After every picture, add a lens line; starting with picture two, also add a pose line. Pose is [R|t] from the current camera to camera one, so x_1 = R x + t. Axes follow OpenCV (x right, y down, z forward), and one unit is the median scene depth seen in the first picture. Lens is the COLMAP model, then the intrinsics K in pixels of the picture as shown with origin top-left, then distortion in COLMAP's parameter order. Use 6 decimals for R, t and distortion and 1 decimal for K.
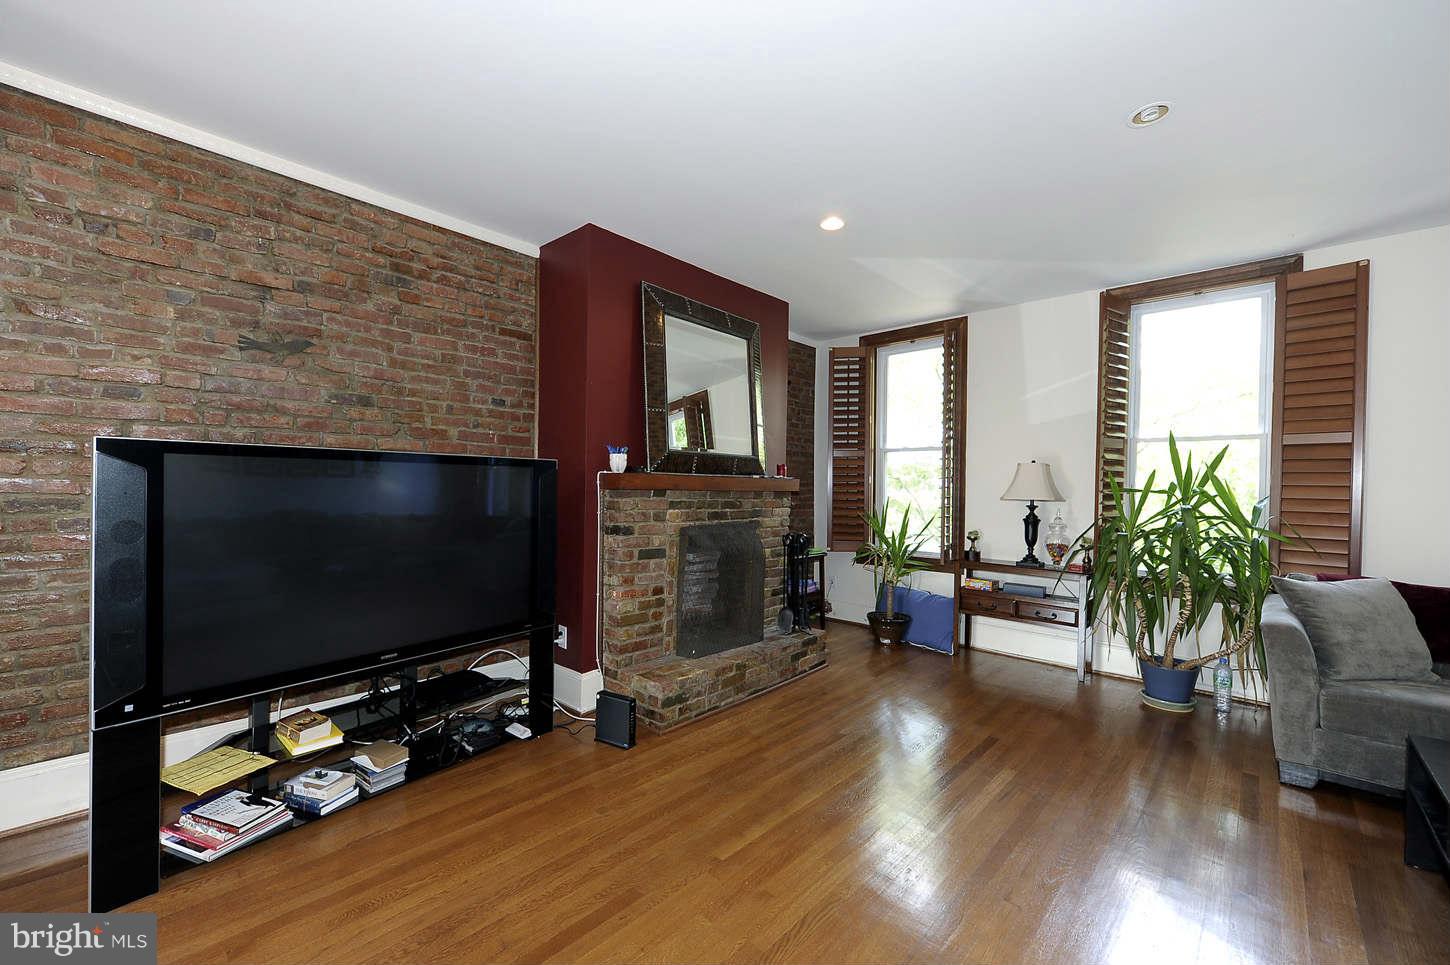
lens RADIAL K [[568.3, 0, 713.7], [0, 568.3, 490.9], [0, 0, 1]] dist [0.001501, -0.001445]
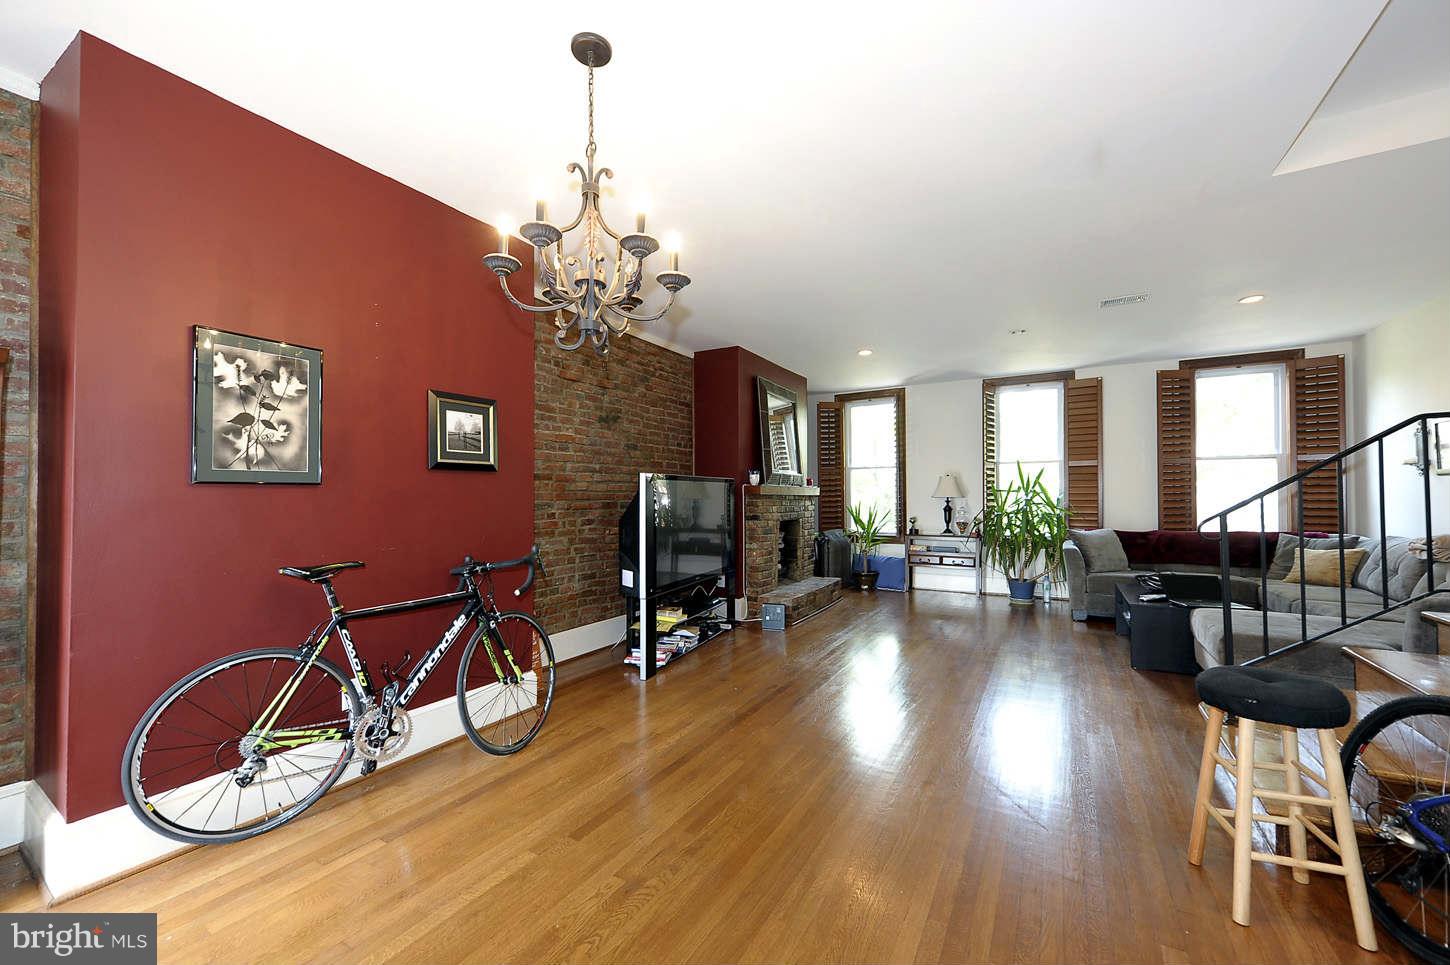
lens RADIAL K [[568.3, 0, 705.8], [0, 568.3, 490.9], [0, 0, 1]] dist [0.001501, -0.001445]
pose [[0.975974, -0.018080, 0.217136, -0.661213], [0.022383, 0.999598, -0.017376, 0.012009], [-0.216734, 0.021818, 0.975987, -0.654870]]
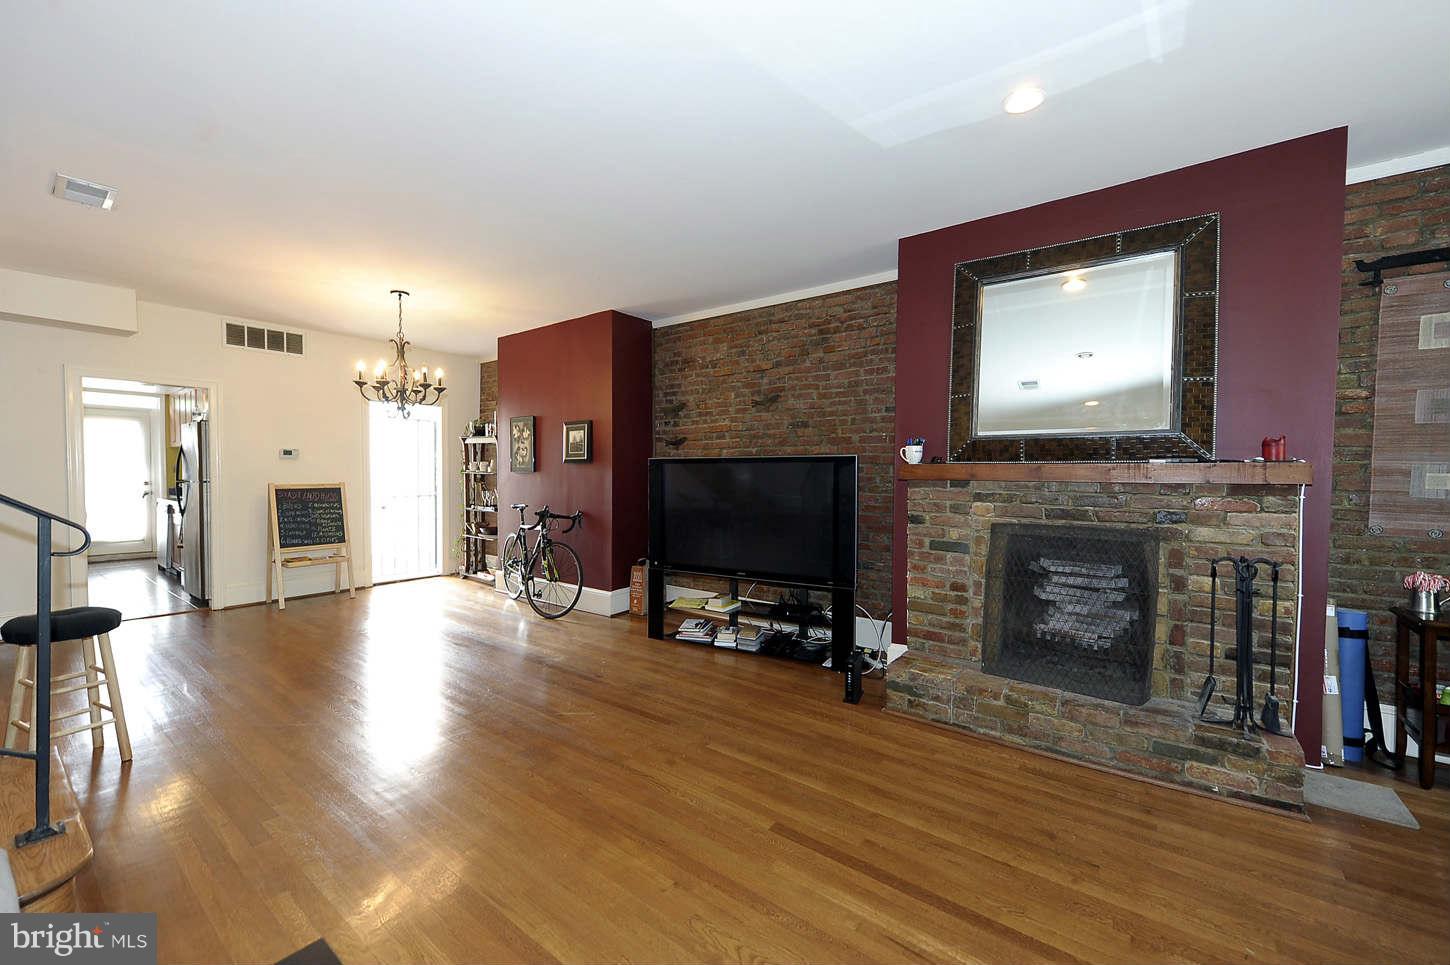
lens RADIAL K [[568.3, 0, 726.9], [0, 568.3, 488.1], [0, 0, 1]] dist [0.001501, -0.001445]
pose [[0.128038, 0.010804, -0.991710, 0.783196], [-0.011929, 0.999885, 0.009353, 0.006614], [0.991698, 0.010633, 0.128152, 0.491377]]
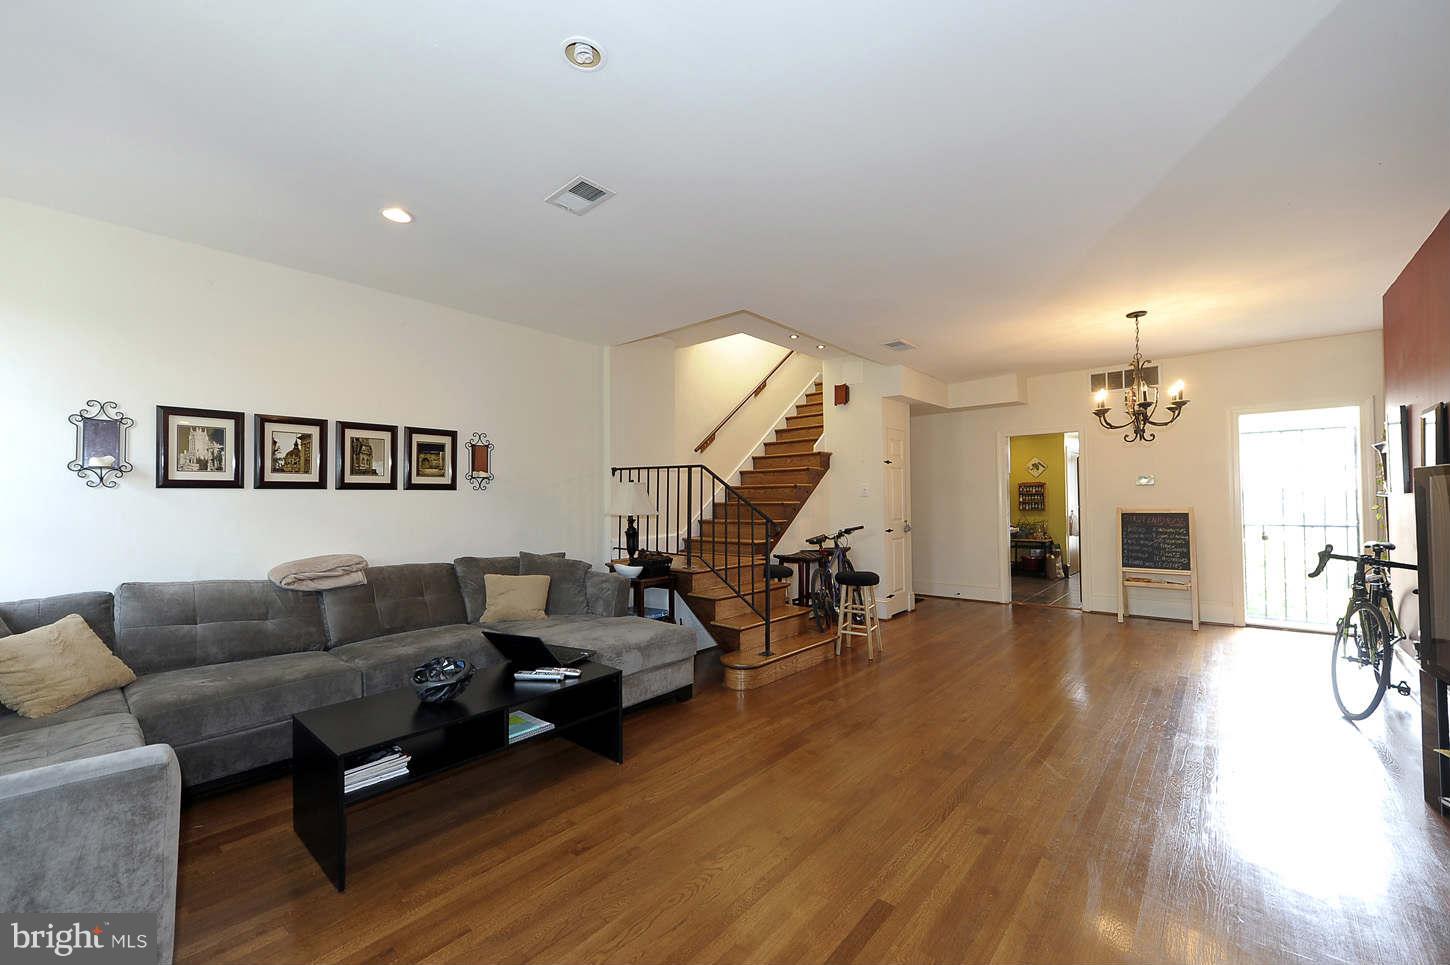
lens RADIAL K [[568.3, 0, 725.7], [0, 568.3, 486.3], [0, 0, 1]] dist [0.001501, -0.001445]
pose [[-0.998276, -0.011086, -0.057637, 0.367398], [-0.010256, 0.999840, -0.014677, -0.005481], [0.057791, -0.014061, -0.998230, 1.154718]]
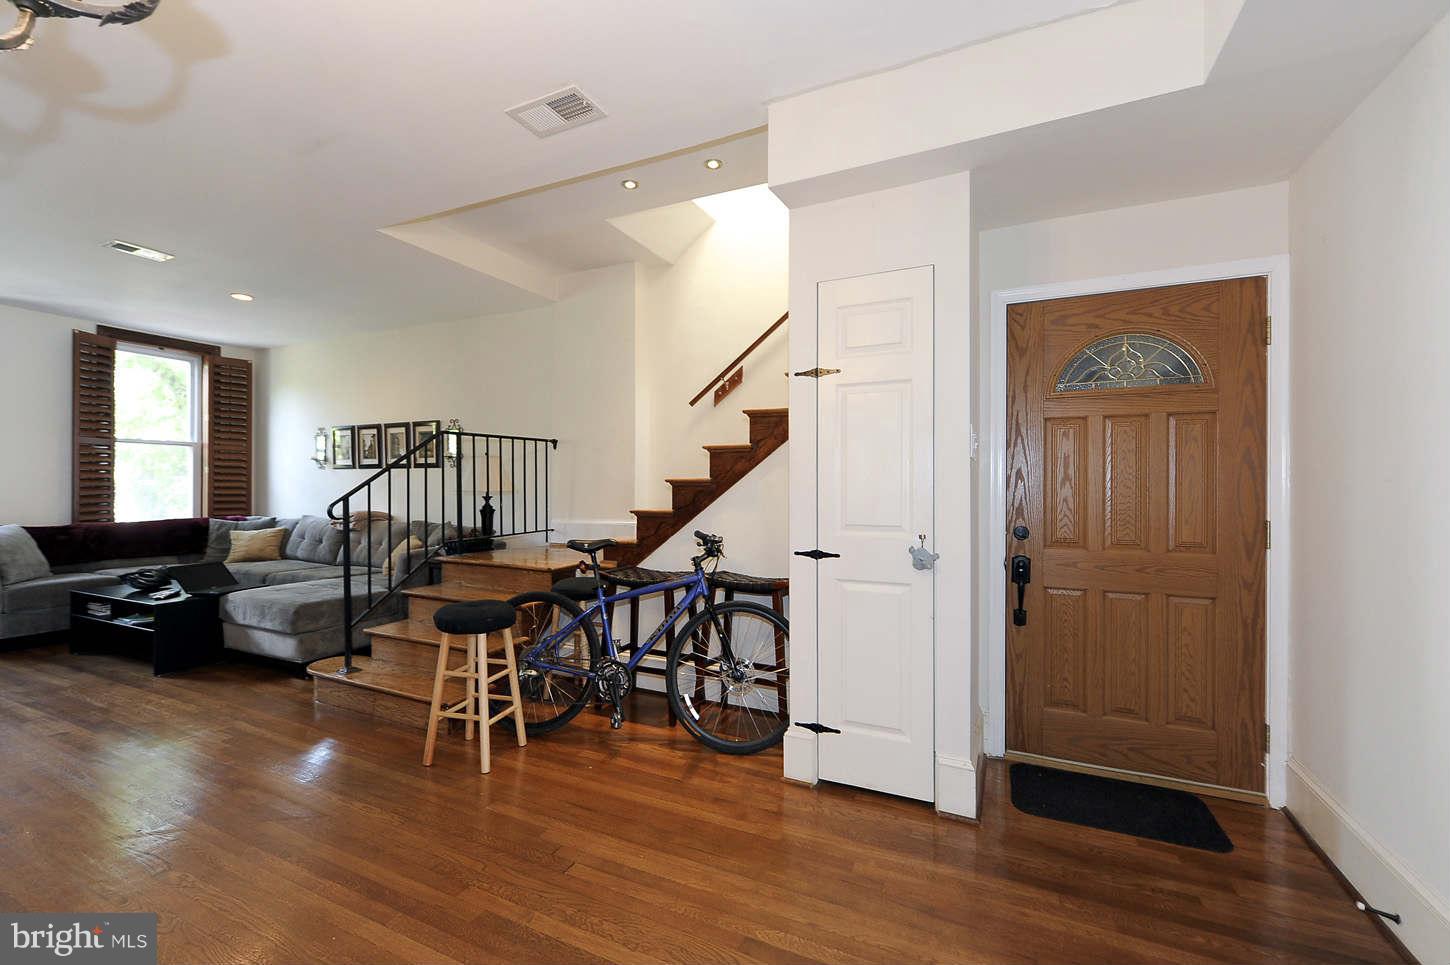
lens RADIAL K [[609.9, 0, 725.0], [0, 609.9, 487.1], [0, 0, 1]] dist [0.003488, -0.000357]
pose [[-0.322836, -0.020674, 0.946229, -0.935841], [0.000033, 0.999761, 0.021855, 0.007153], [-0.946455, 0.007086, -0.322759, -0.304156]]
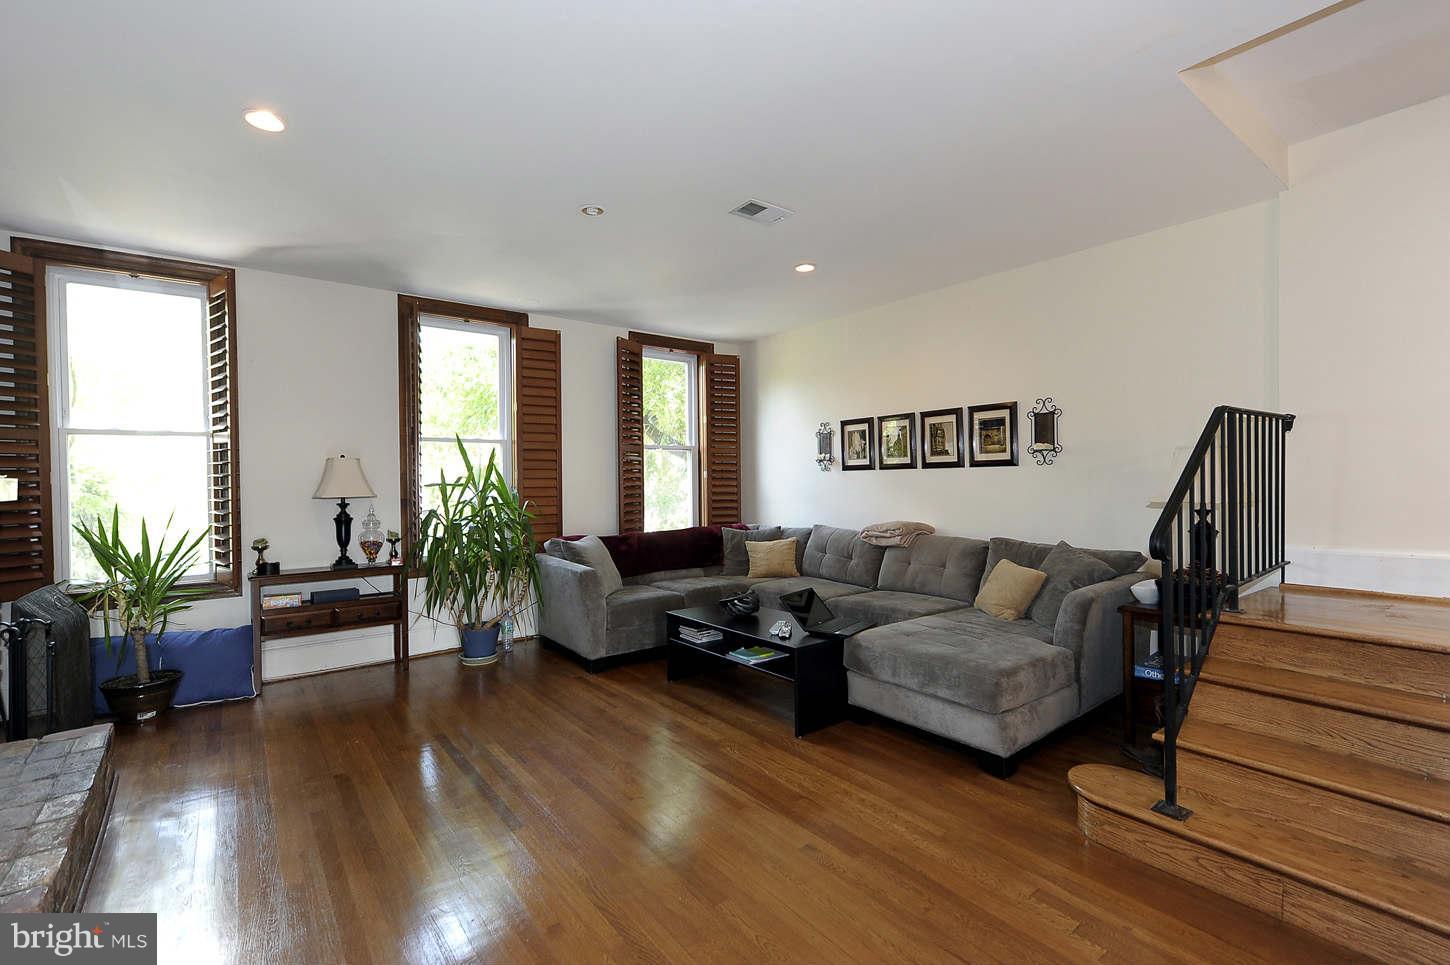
lens RADIAL K [[633.0, 0, 717.2], [0, 633.0, 487.4], [0, 0, 1]] dist [0.001516, 0.000138]
pose [[0.143726, -0.028931, 0.989195, -0.460988], [0.025132, 0.999357, 0.025576, -0.013690], [-0.989298, 0.021185, 0.144361, 0.304613]]
